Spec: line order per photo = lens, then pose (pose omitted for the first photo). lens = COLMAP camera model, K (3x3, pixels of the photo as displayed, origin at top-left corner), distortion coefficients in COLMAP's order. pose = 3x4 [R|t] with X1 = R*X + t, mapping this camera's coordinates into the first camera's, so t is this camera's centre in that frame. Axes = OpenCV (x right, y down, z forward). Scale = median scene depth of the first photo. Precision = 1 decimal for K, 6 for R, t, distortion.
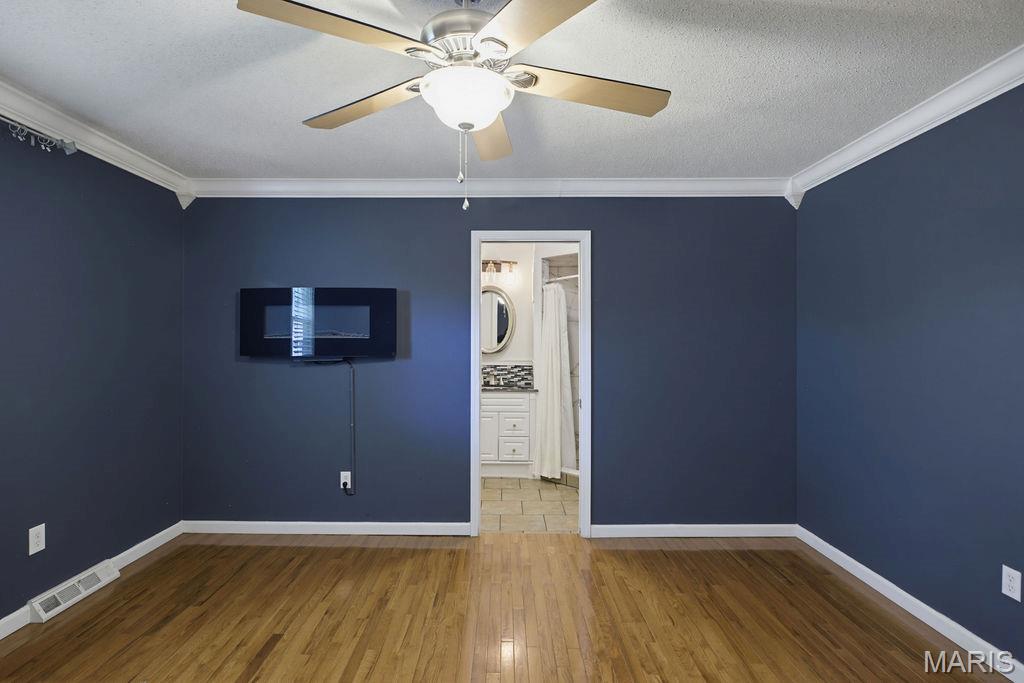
lens RADIAL K [[498.4, 0, 510.8], [0, 498.4, 344.5], [0, 0, 1]] dist [-0.002682, 0.000044]
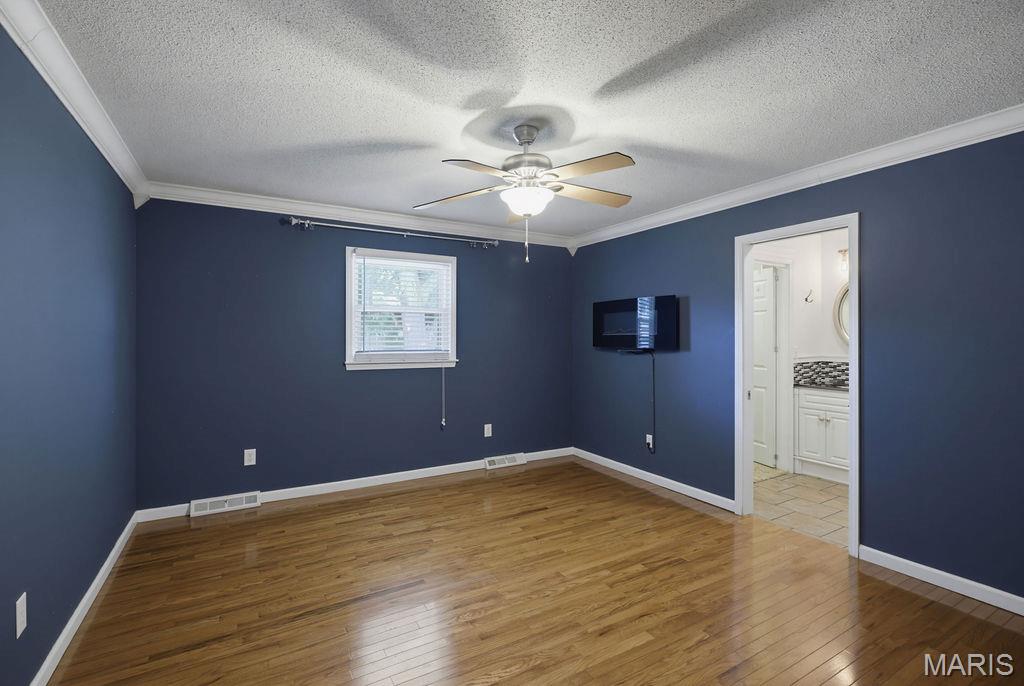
lens RADIAL K [[469.5, 0, 512.0], [0, 469.5, 338.9], [0, 0, 1]] dist [-0.000071, -0.000456]
pose [[0.507791, 0.002973, -0.861475, 0.584459], [0.003255, 0.999980, 0.005369, -0.010133], [0.861474, -0.005531, 0.507771, 0.045579]]
